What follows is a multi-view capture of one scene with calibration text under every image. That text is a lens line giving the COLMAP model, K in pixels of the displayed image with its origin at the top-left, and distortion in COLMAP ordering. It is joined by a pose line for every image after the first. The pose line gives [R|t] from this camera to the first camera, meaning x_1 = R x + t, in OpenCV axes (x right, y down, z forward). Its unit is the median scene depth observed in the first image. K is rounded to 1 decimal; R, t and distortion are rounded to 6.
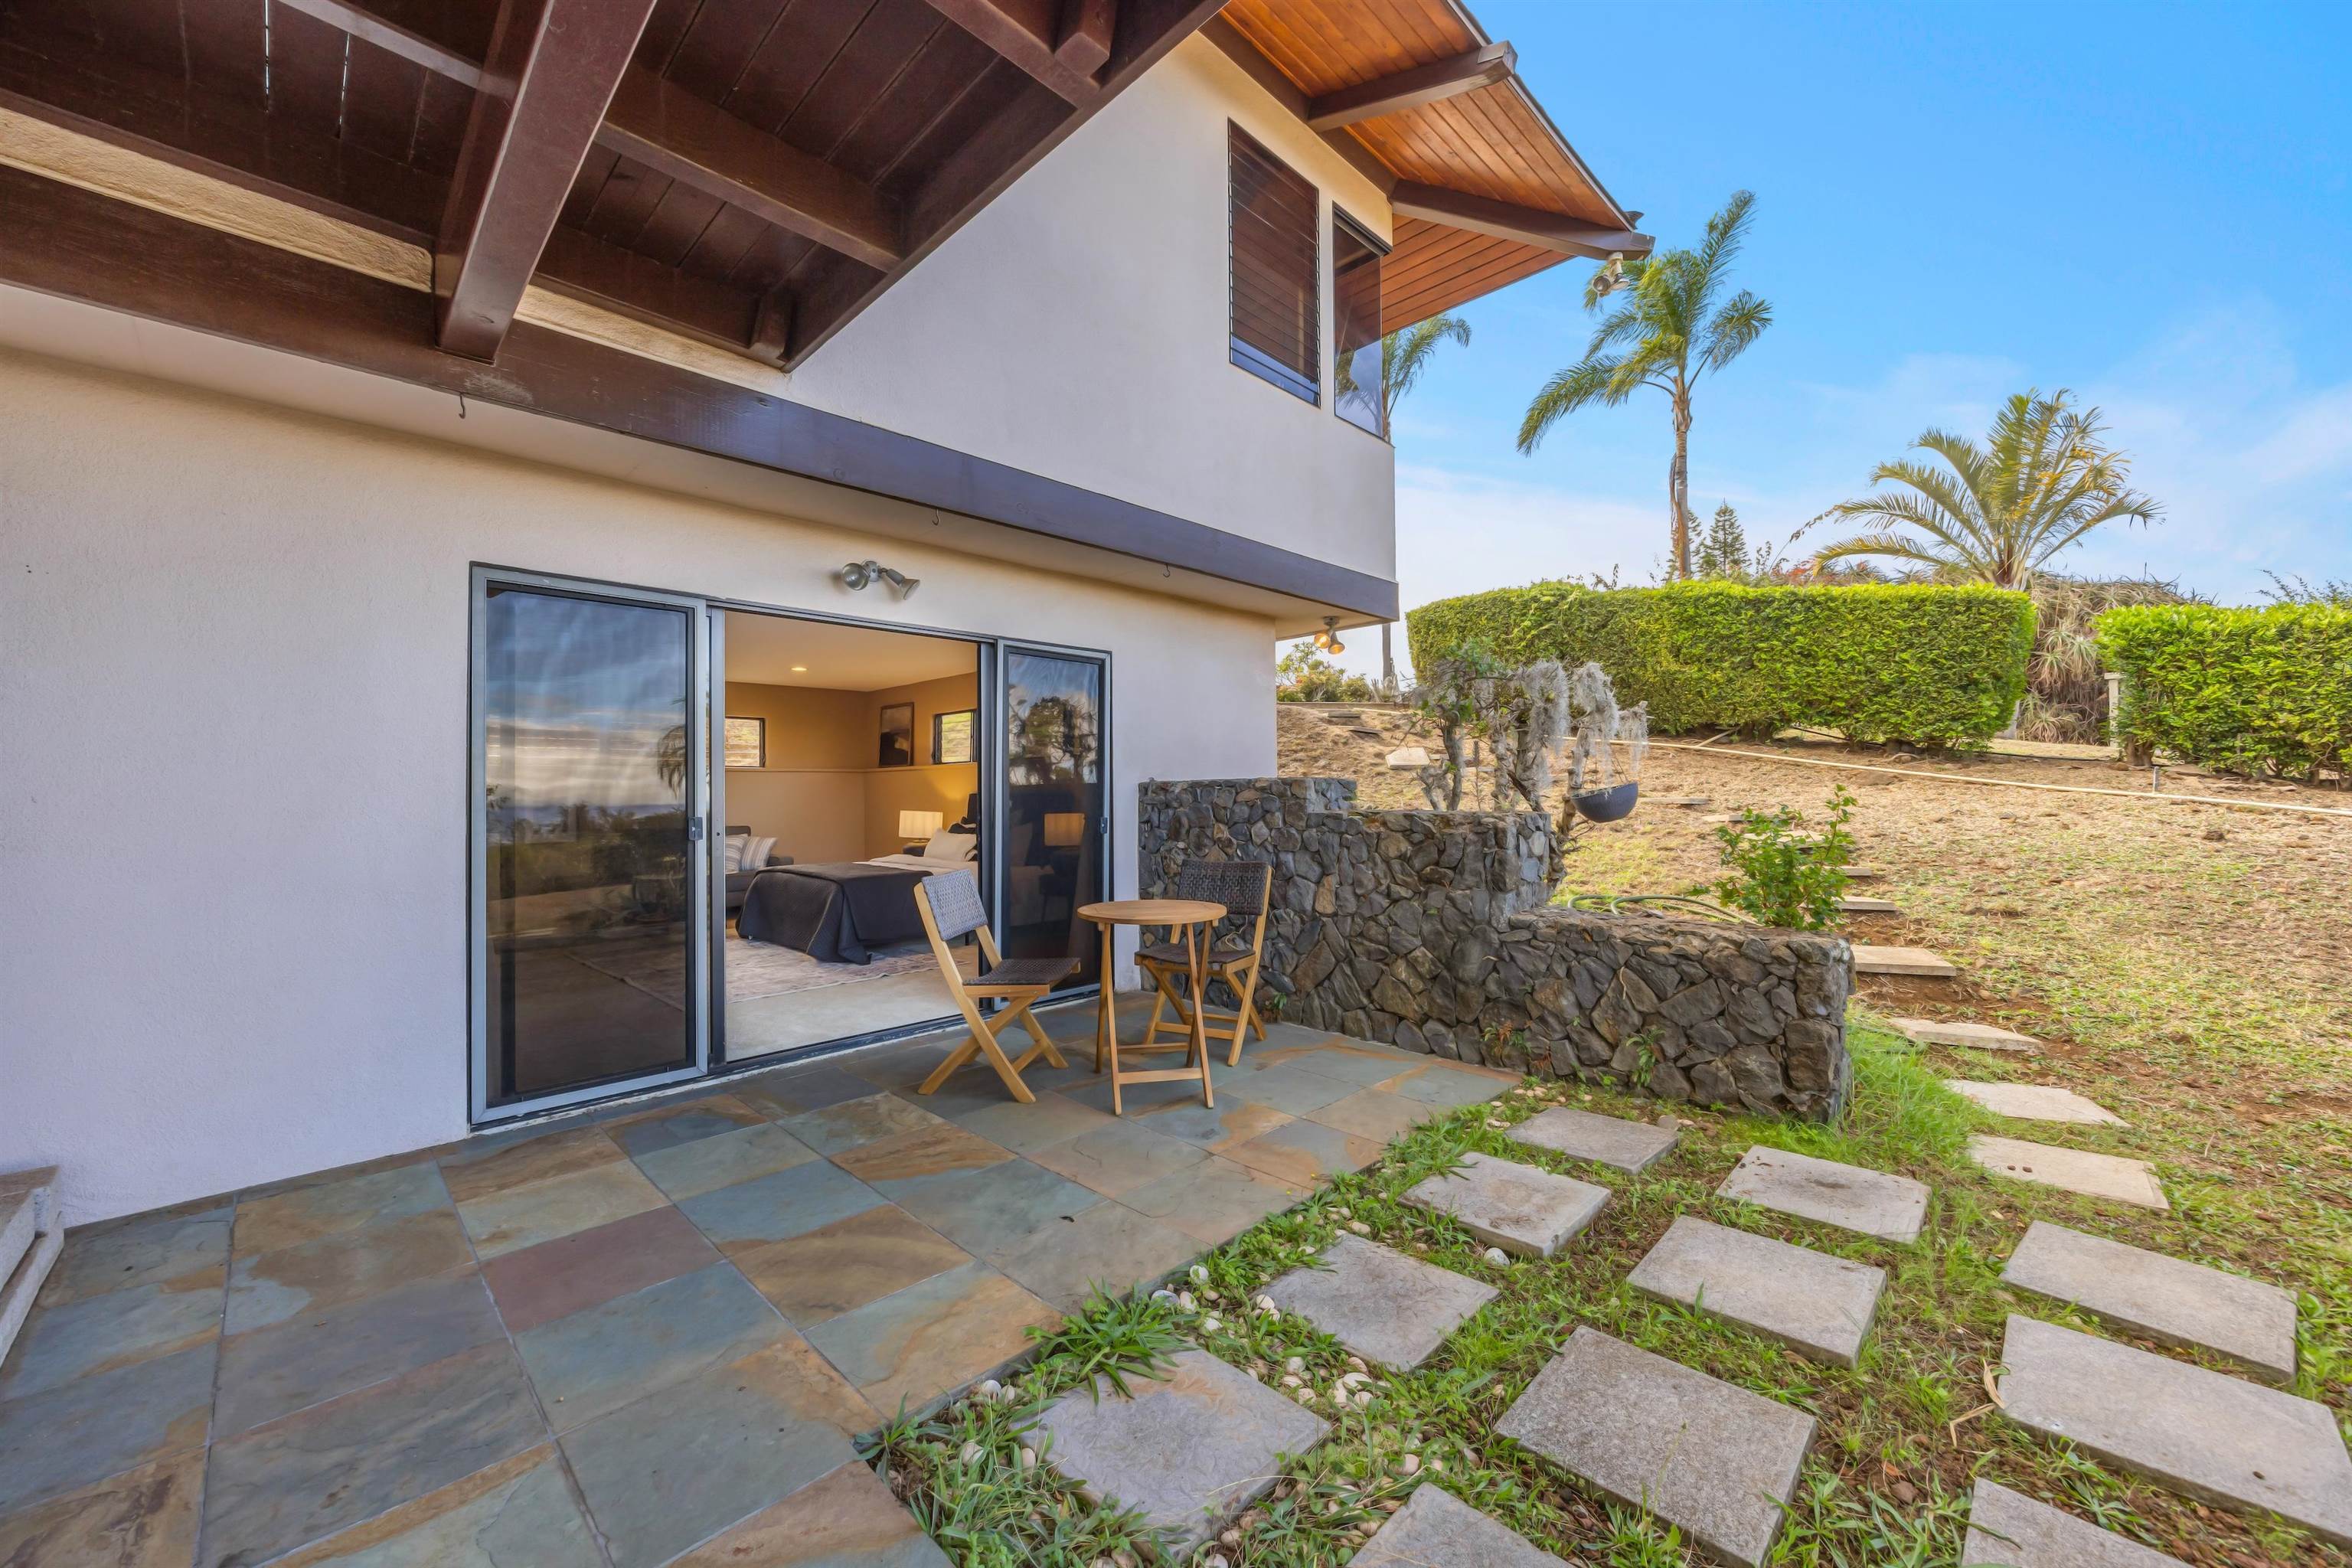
lens RADIAL K [[916.5, 0, 1169.3], [0, 916.5, 781.4], [0, 0, 1]] dist [0.003760, 0.000129]
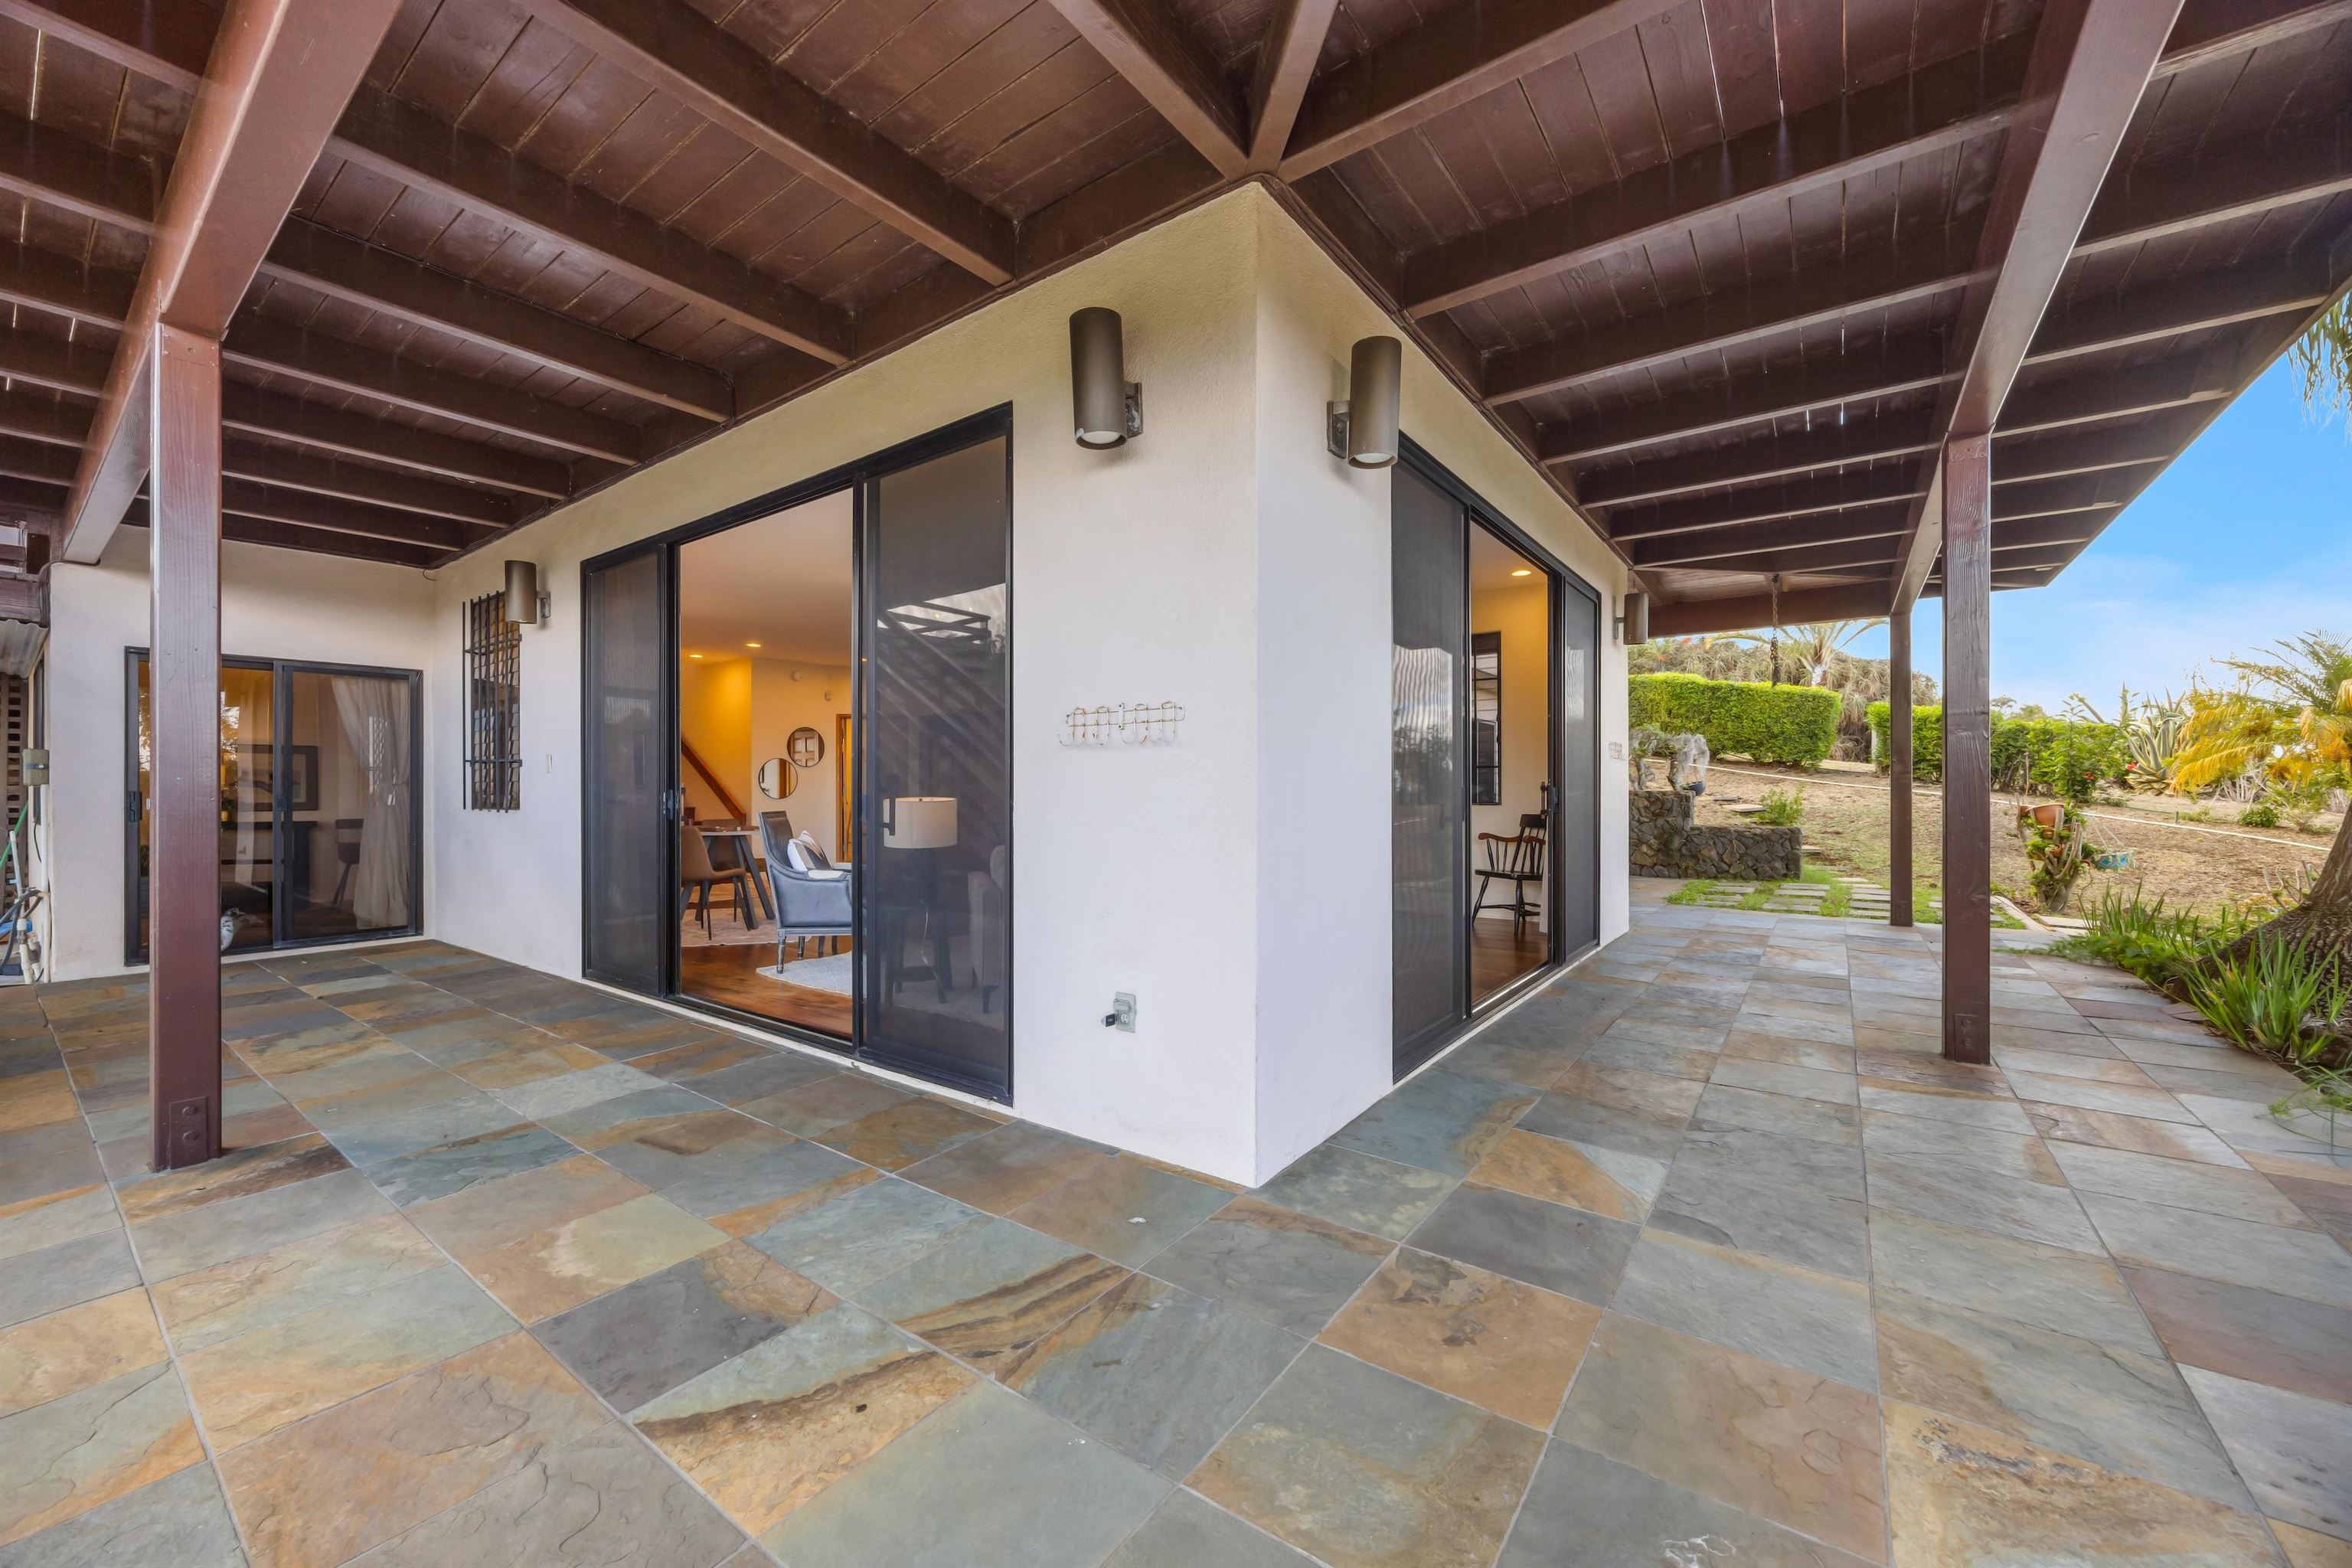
lens RADIAL K [[916.5, 0, 1177.5], [0, 916.5, 790.4], [0, 0, 1]] dist [0.003760, 0.000129]
pose [[0.988557, 0.008486, 0.150610, -0.869596], [-0.010339, 0.999880, 0.011524, 0.009454], [-0.150494, -0.012949, 0.988526, -0.844289]]
